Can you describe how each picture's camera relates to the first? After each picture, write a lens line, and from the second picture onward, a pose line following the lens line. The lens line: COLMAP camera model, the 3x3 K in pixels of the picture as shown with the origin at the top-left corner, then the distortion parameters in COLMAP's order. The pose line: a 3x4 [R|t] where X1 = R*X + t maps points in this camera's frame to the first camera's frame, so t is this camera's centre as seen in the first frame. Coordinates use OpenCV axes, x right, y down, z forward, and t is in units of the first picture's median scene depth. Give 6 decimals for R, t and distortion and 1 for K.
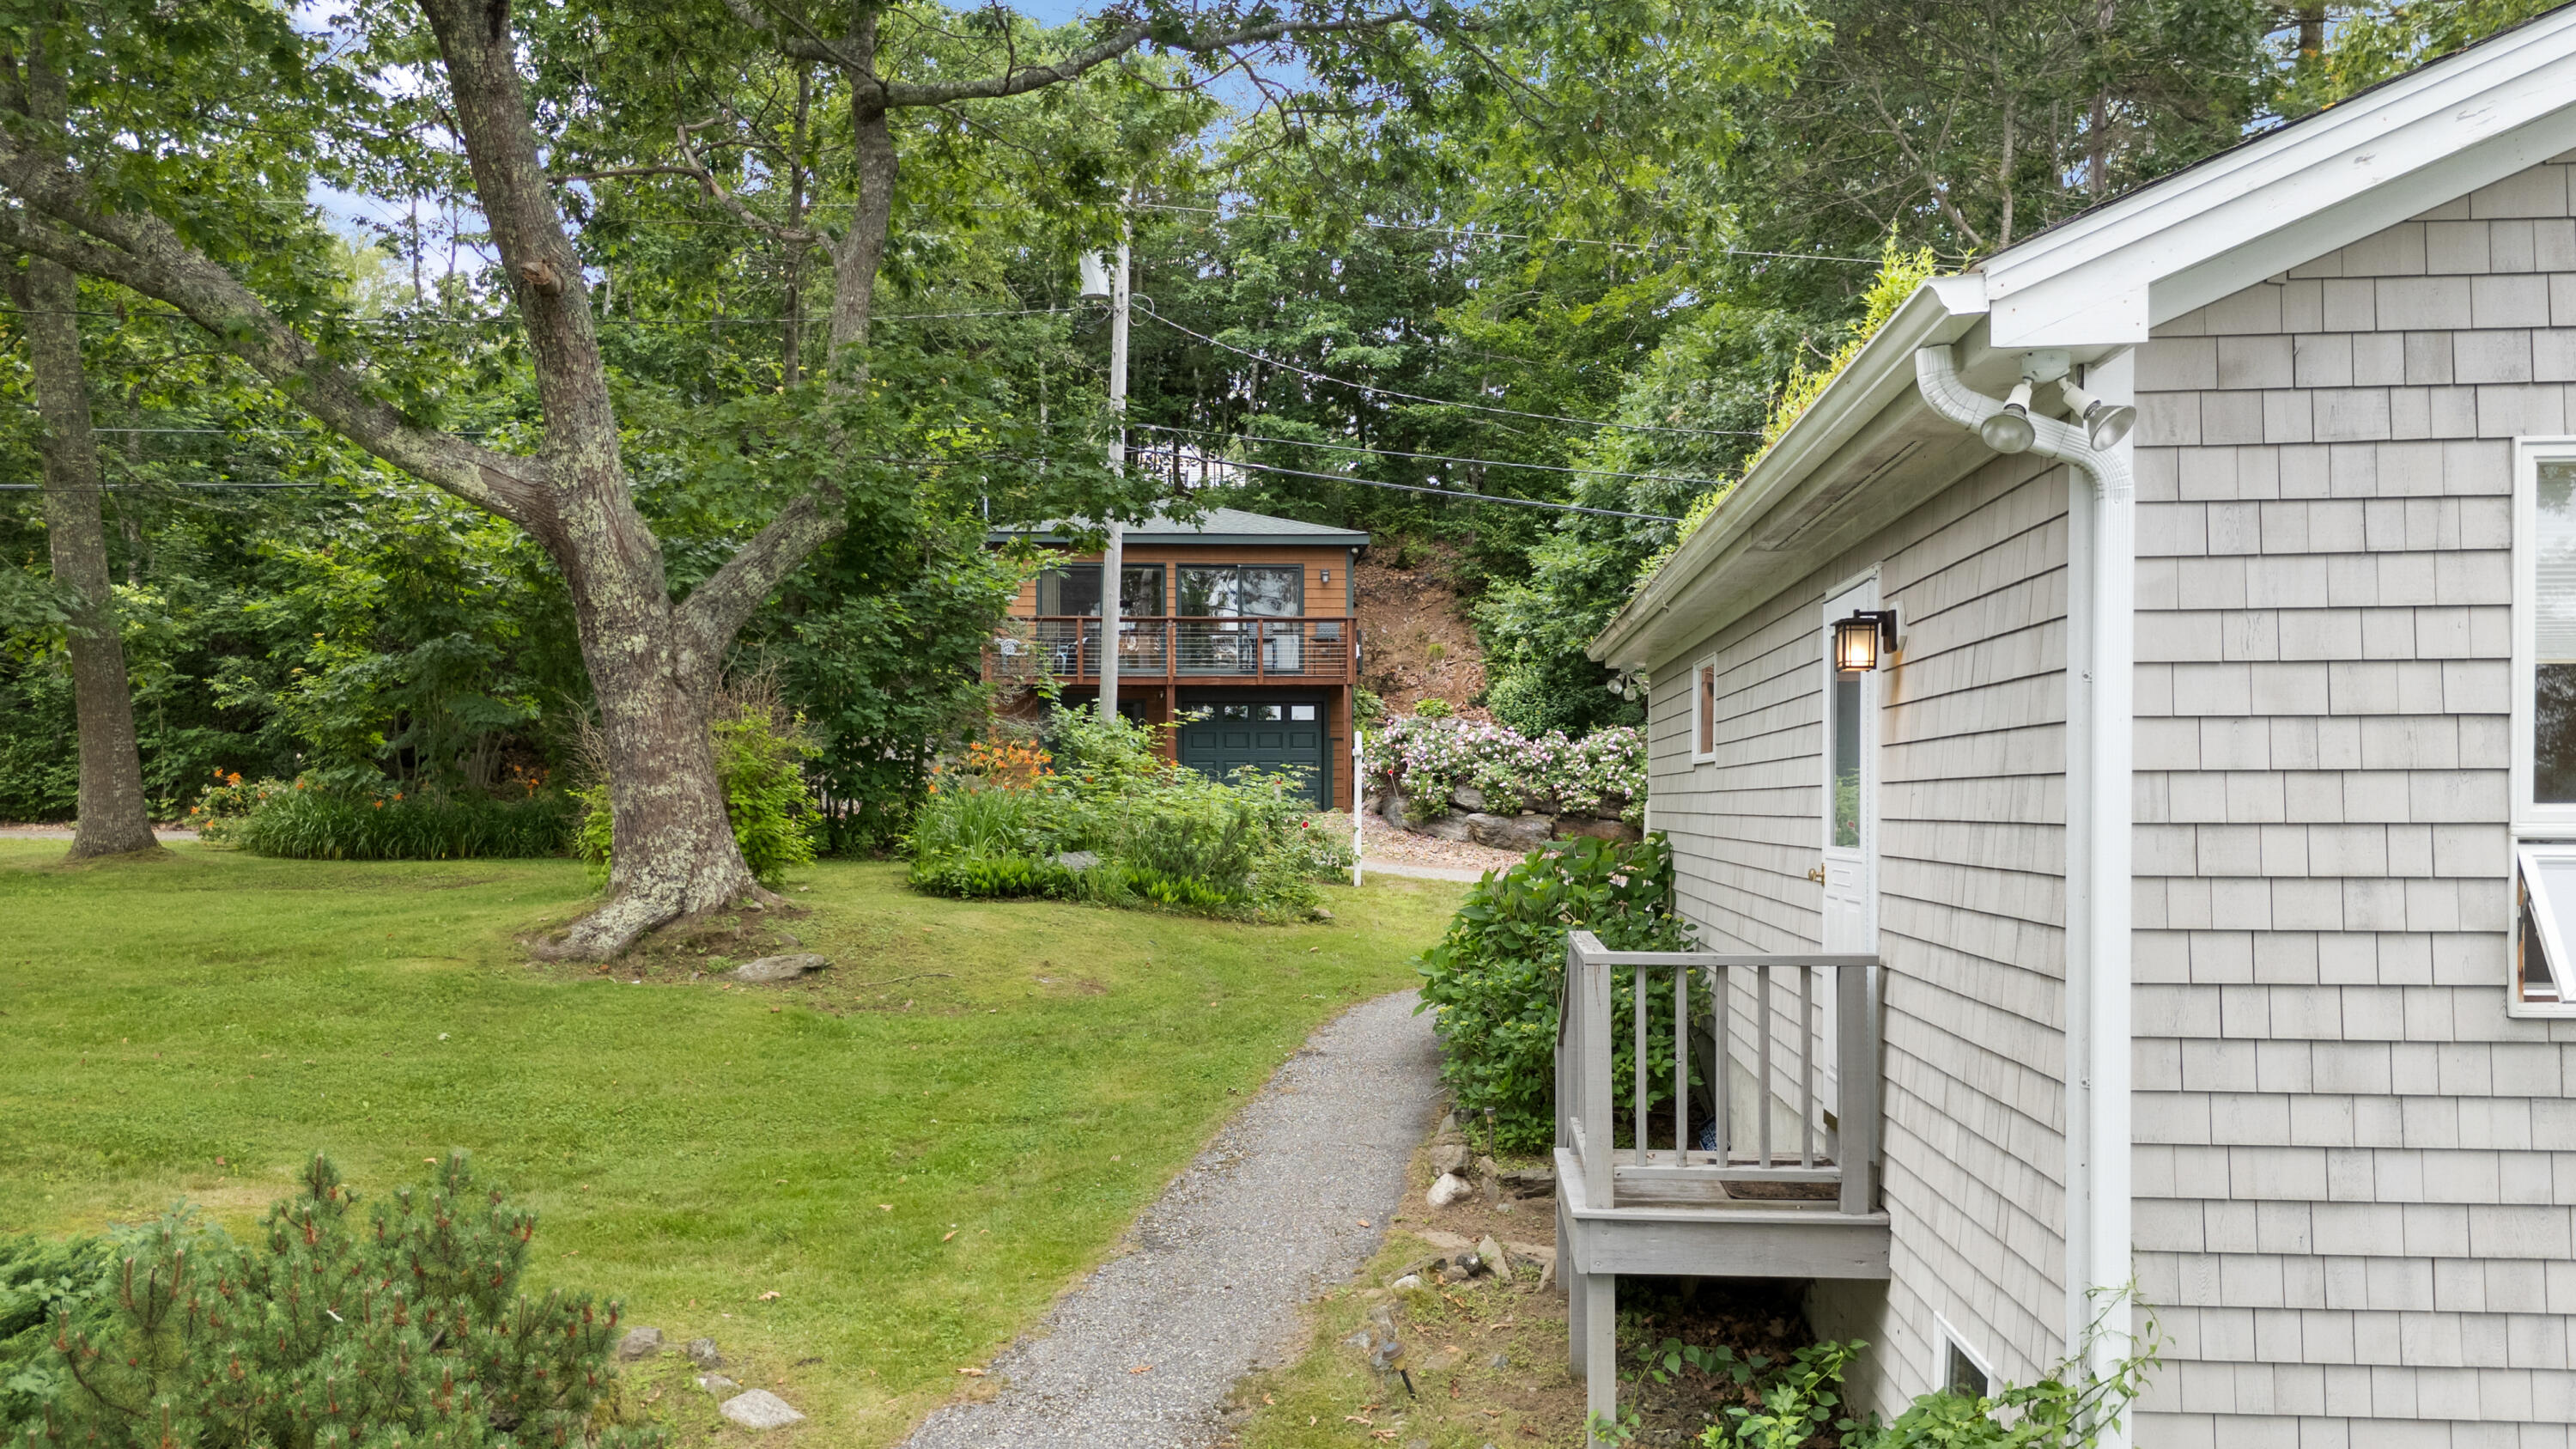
lens RADIAL K [[1828.8, 0, 1292.3], [0, 1828.8, 733.2], [0, 0, 1]] dist [-0.010067, -0.009290]
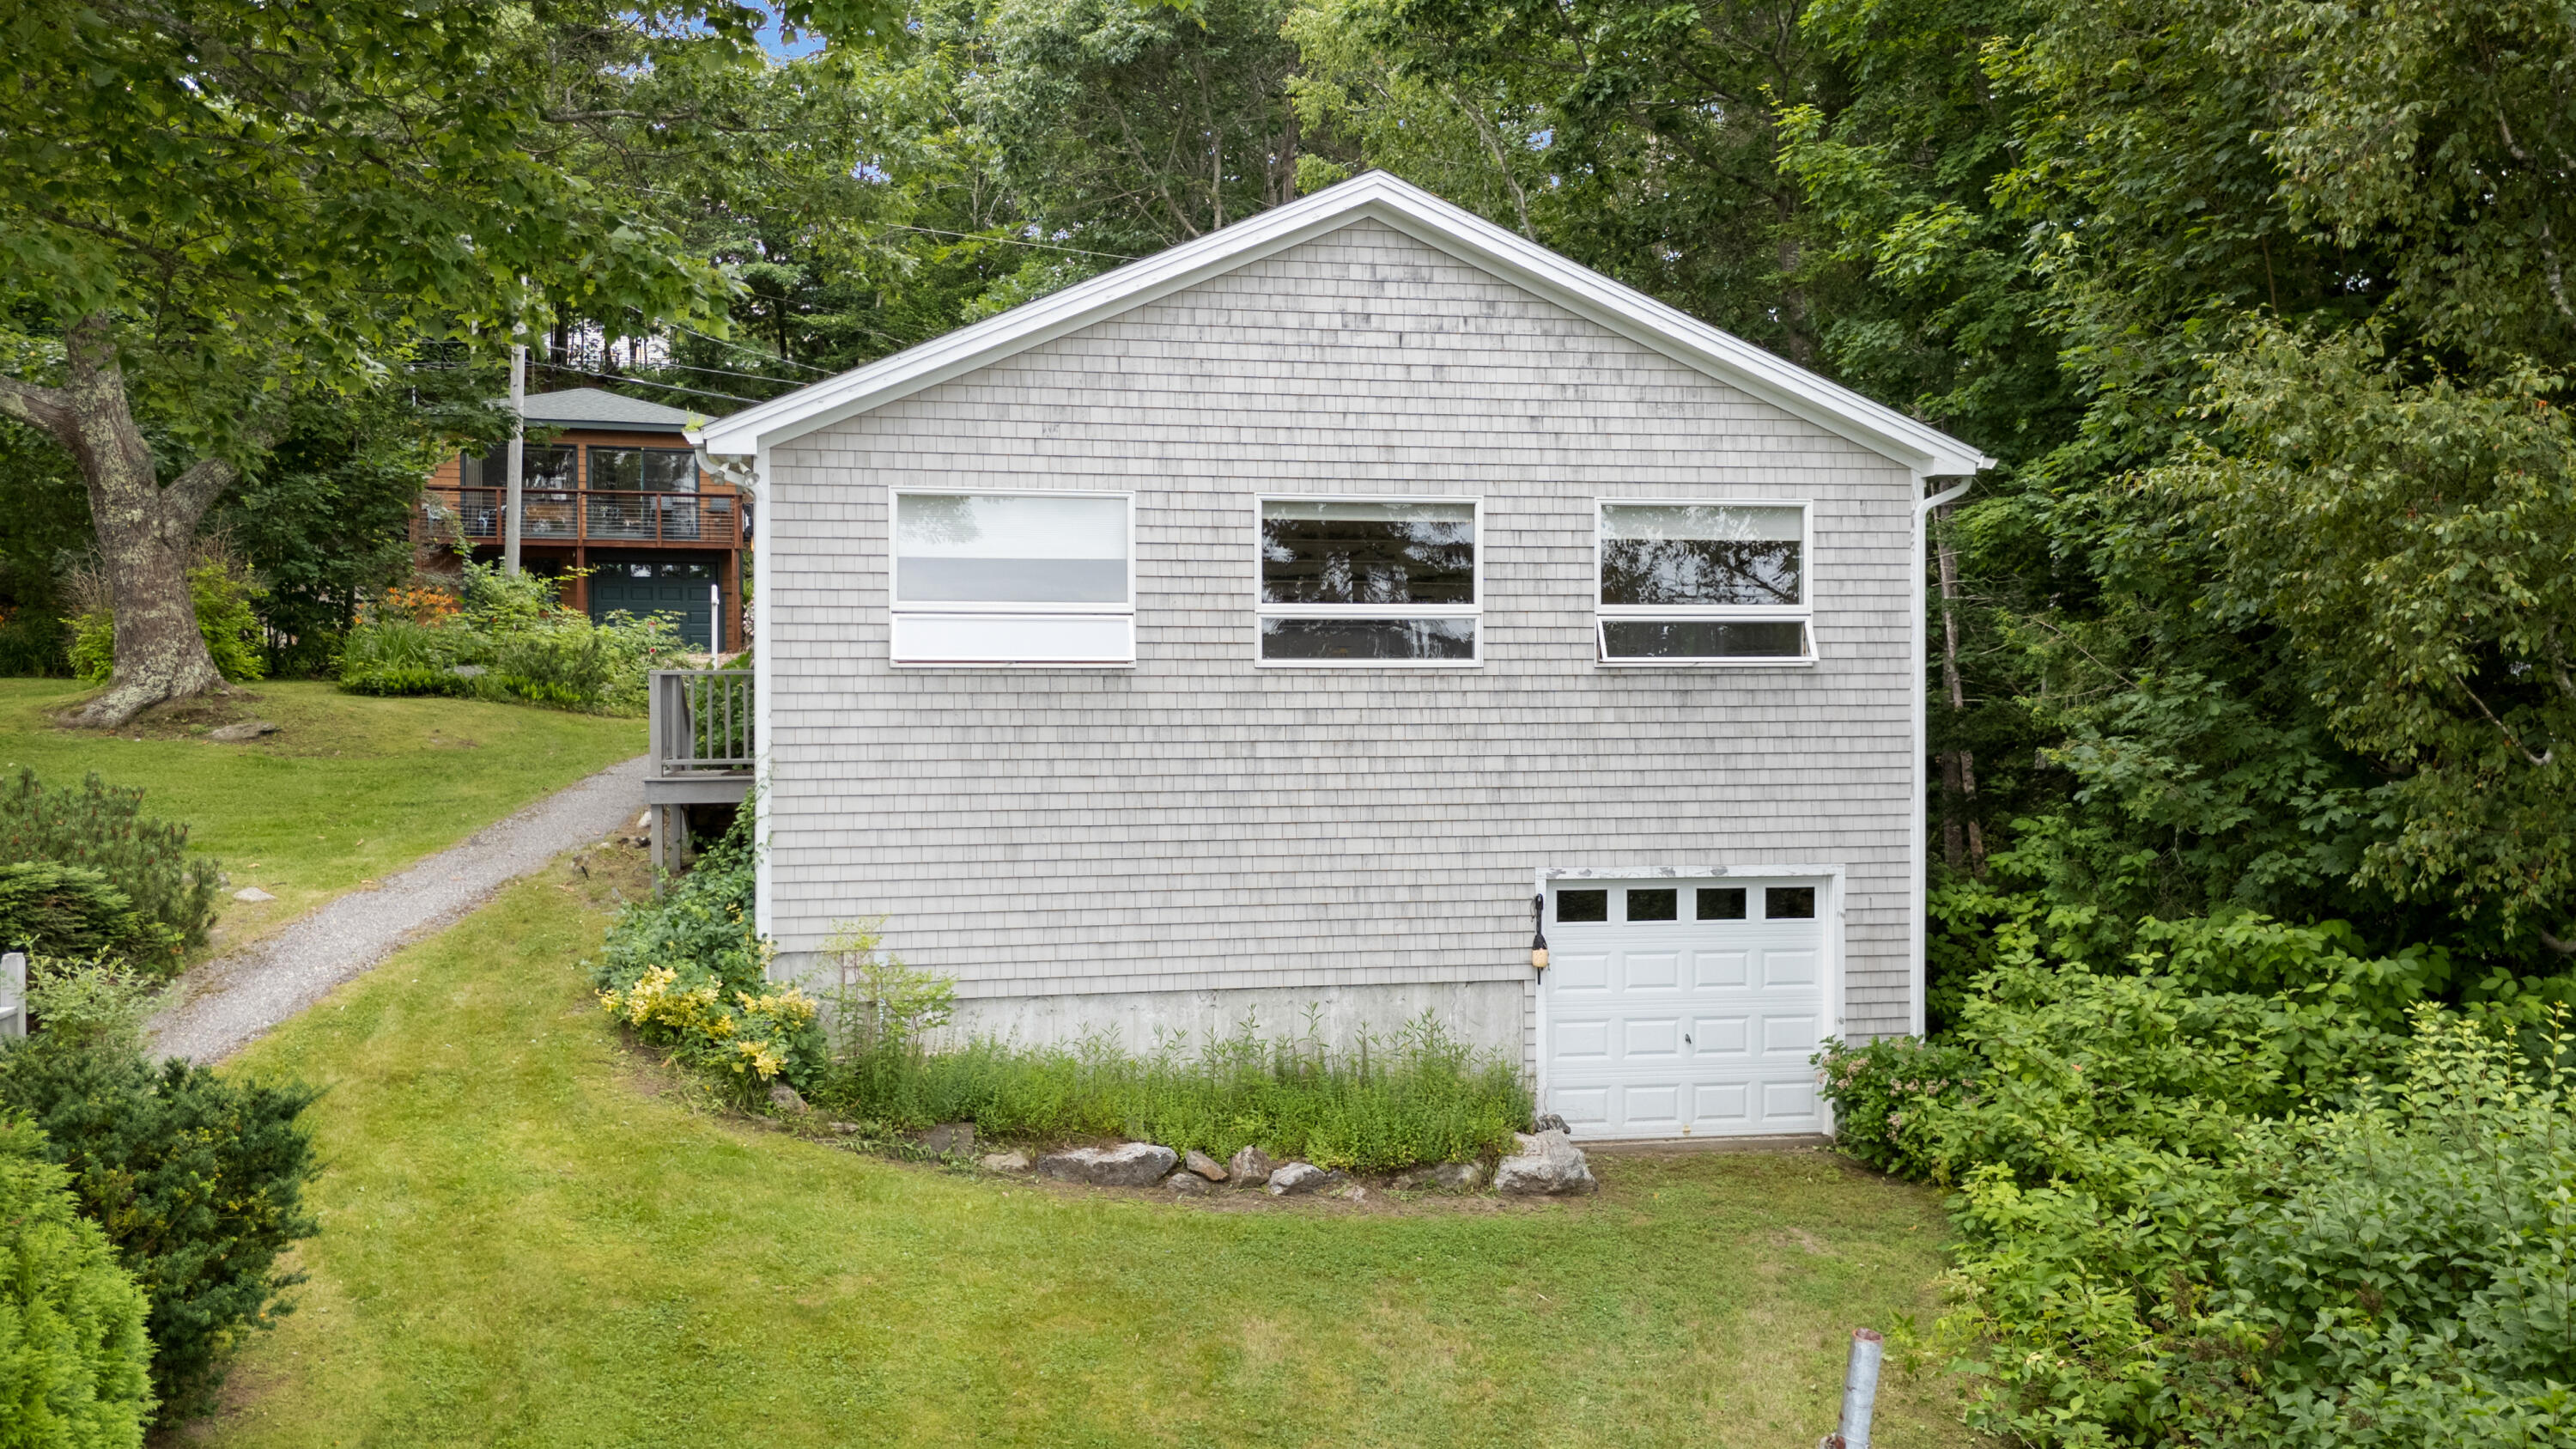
lens RADIAL K [[1828.8, 0, 1323.4], [0, 1828.8, 666.4], [0, 0, 1]] dist [-0.010067, -0.009290]
pose [[0.959938, 0.003108, 0.280194, 0.122565], [-0.013437, 0.999299, 0.034949, 0.007568], [-0.279889, -0.037313, 0.959307, -0.545739]]
